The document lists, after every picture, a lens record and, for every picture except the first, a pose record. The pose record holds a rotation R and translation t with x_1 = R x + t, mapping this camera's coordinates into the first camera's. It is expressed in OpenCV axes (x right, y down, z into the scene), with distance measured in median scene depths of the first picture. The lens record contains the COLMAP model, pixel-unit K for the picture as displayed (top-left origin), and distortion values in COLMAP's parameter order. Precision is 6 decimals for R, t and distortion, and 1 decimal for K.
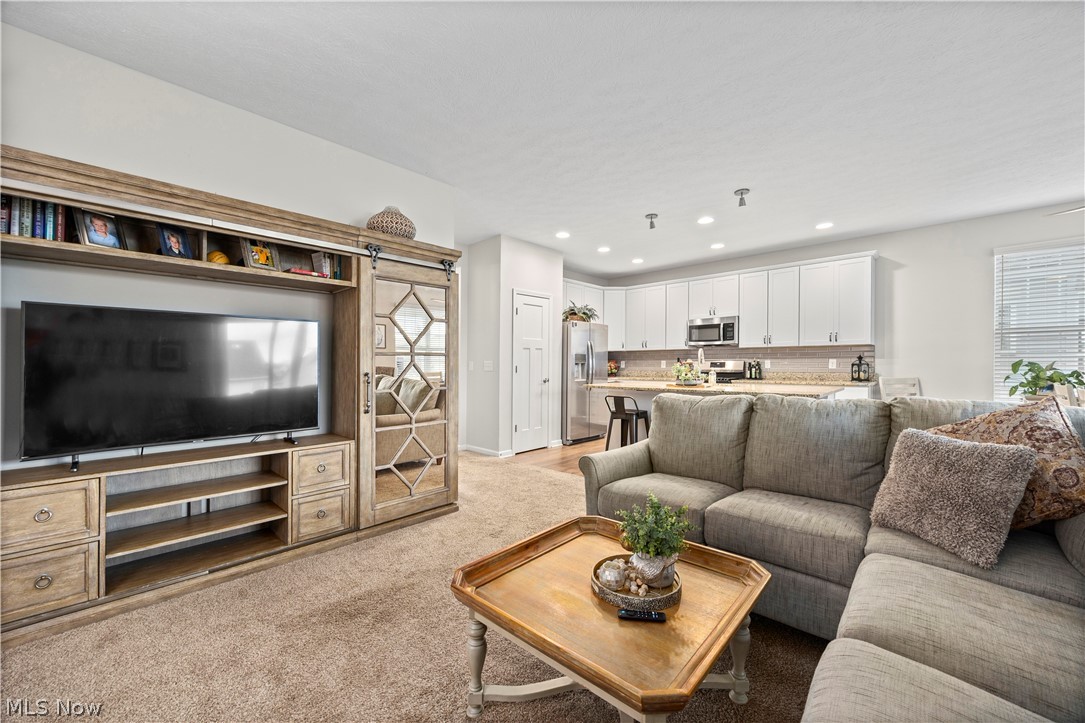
lens RADIAL K [[418.9, 0, 545.1], [0, 418.9, 369.5], [0, 0, 1]] dist [0.000586, 0.000086]
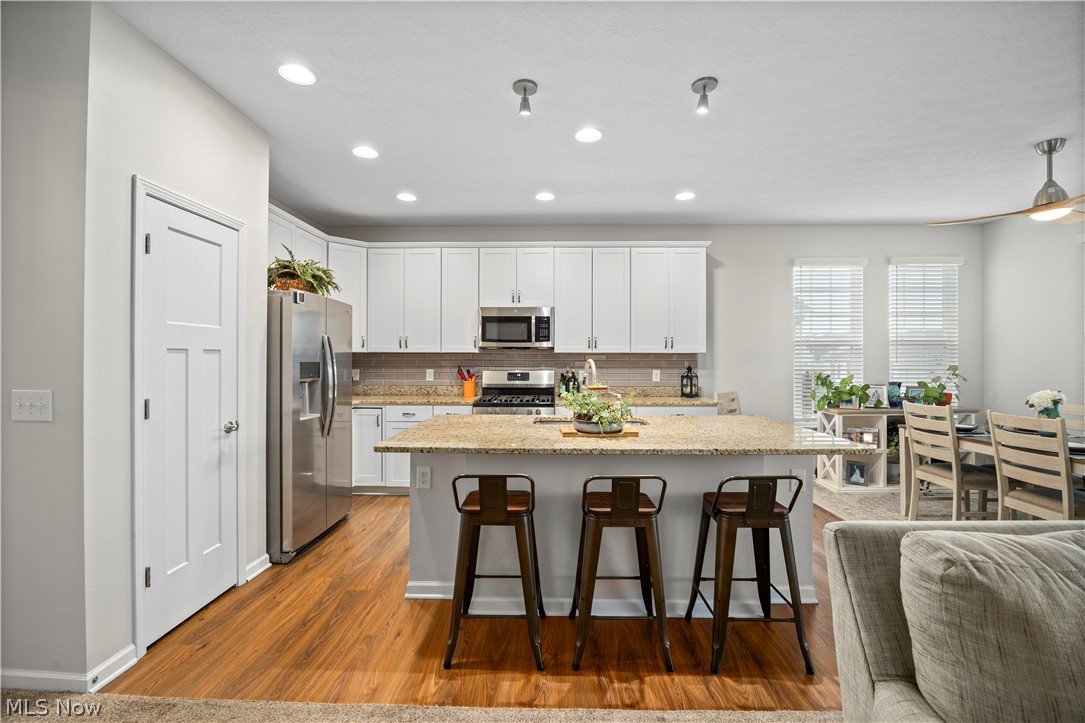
lens RADIAL K [[467.5, 0, 538.8], [0, 467.5, 358.7], [0, 0, 1]] dist [-0.013970, -0.000304]
pose [[0.752645, 0.005970, 0.658399, -0.067422], [0.004527, 0.999888, -0.014241, -0.031391], [-0.658411, 0.013700, 0.752534, 0.439463]]
